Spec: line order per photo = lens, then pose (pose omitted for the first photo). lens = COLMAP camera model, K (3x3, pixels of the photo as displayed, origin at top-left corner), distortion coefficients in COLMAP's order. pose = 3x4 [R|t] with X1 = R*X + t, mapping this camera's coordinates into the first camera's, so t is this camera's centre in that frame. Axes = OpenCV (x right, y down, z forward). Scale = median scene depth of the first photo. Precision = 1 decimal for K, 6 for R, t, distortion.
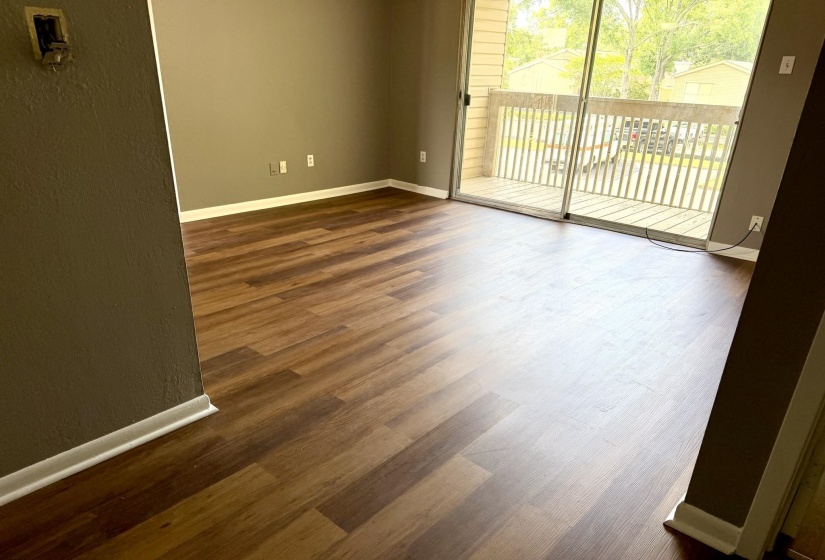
lens RADIAL K [[596.0, 0, 412.1], [0, 596.0, 278.9], [0, 0, 1]] dist [-0.002724, -0.003850]
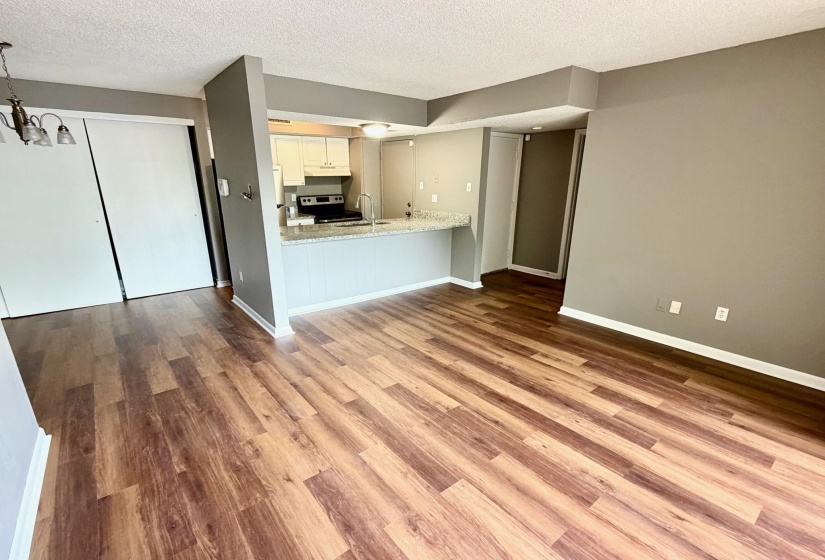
lens RADIAL K [[355.2, 0, 411.9], [0, 355.2, 282.3], [0, 0, 1]] dist [-0.002041, -0.000044]
pose [[-0.146139, 0.230527, -0.962030, 0.497080], [-0.341824, 0.900805, 0.267781, -0.299227], [0.928332, 0.367978, -0.052843, 0.802526]]
